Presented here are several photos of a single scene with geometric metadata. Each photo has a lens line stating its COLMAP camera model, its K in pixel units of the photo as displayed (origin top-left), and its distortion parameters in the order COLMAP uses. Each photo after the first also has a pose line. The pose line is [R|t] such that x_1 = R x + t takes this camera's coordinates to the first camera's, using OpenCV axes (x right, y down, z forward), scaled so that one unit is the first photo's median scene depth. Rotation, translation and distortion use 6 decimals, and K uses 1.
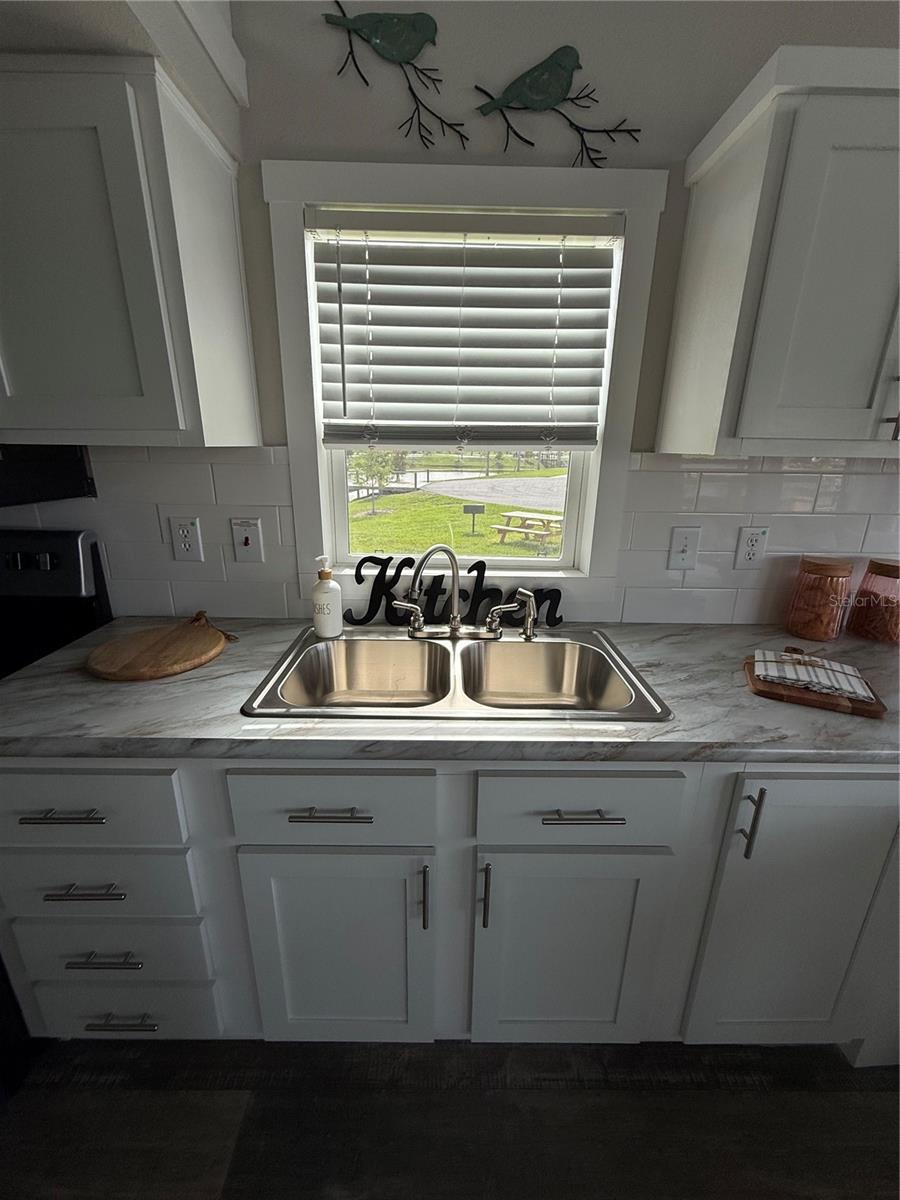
lens RADIAL K [[479.2, 0, 442.2], [0, 479.2, 597.3], [0, 0, 1]] dist [0.003127, 0.000145]
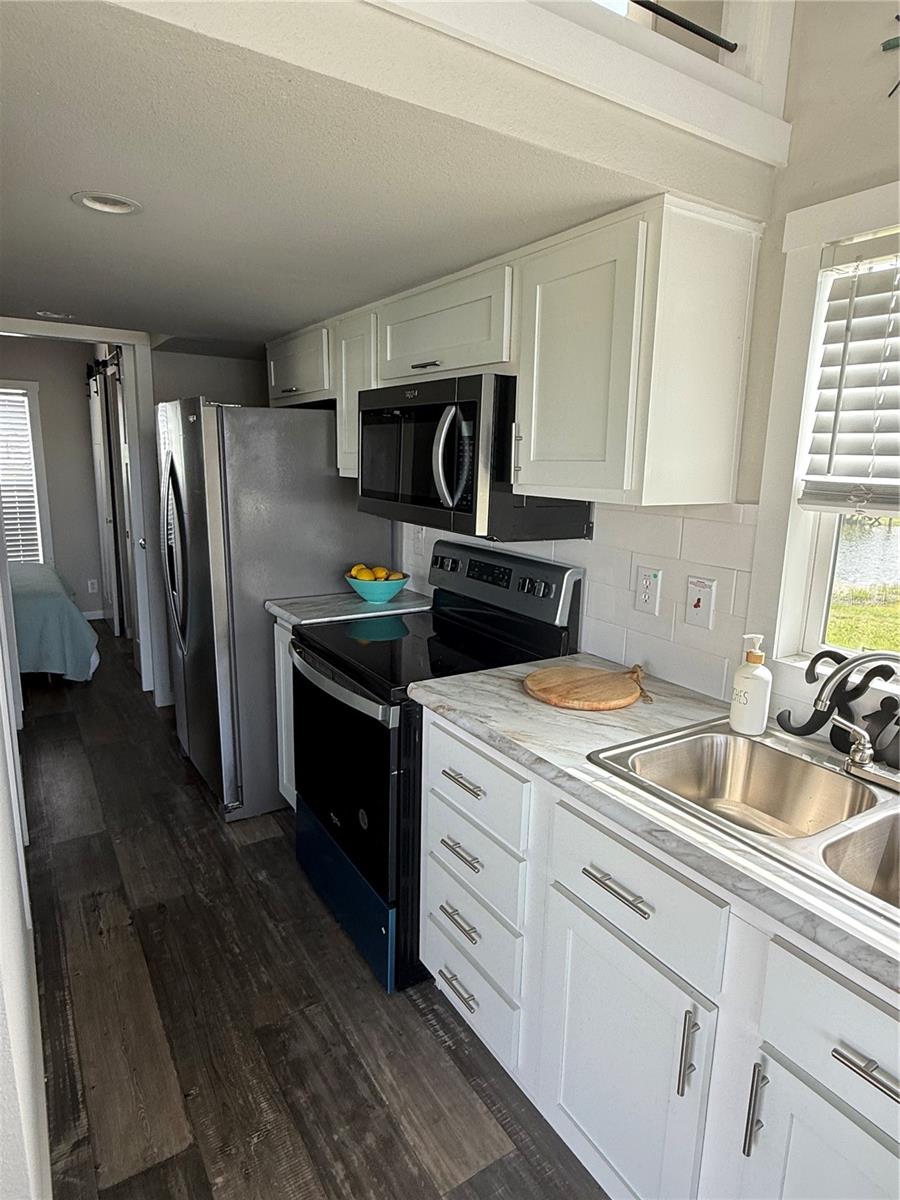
lens RADIAL K [[691.4, 0, 454.3], [0, 691.4, 595.3], [0, 0, 1]] dist [0.003269, 0.002368]
pose [[0.541883, 0.164251, -0.824248, 0.450221], [-0.268626, 0.963123, 0.015323, -0.030094], [0.796369, 0.213111, 0.566021, -0.113631]]
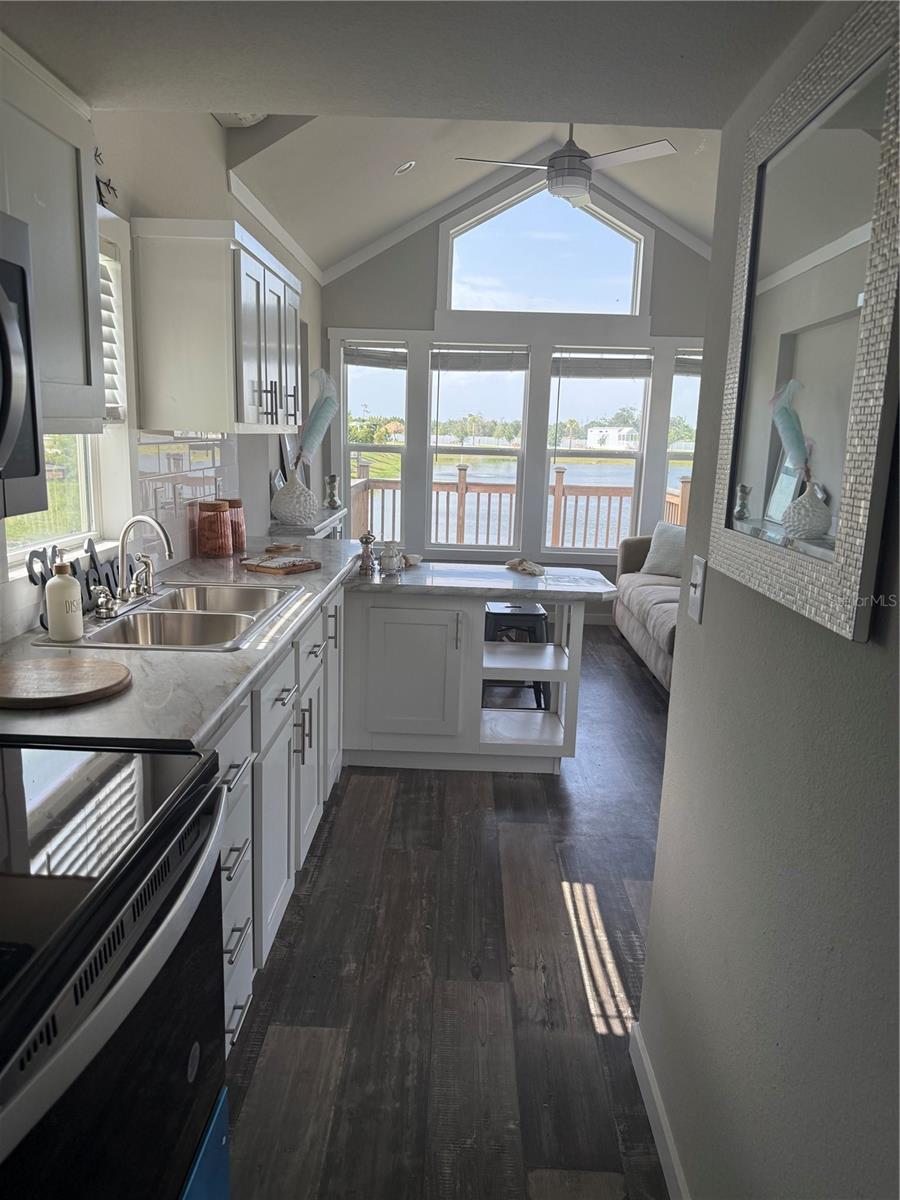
lens RADIAL K [[847.6, 0, 450.0], [0, 847.6, 600.0], [0, 0, 1]] dist [0.002869, 0.000927]
pose [[0.022960, -0.205380, 0.978413, -1.811004], [0.272142, 0.942997, 0.191560, -0.097621], [-0.961983, 0.261869, 0.077543, 0.201835]]
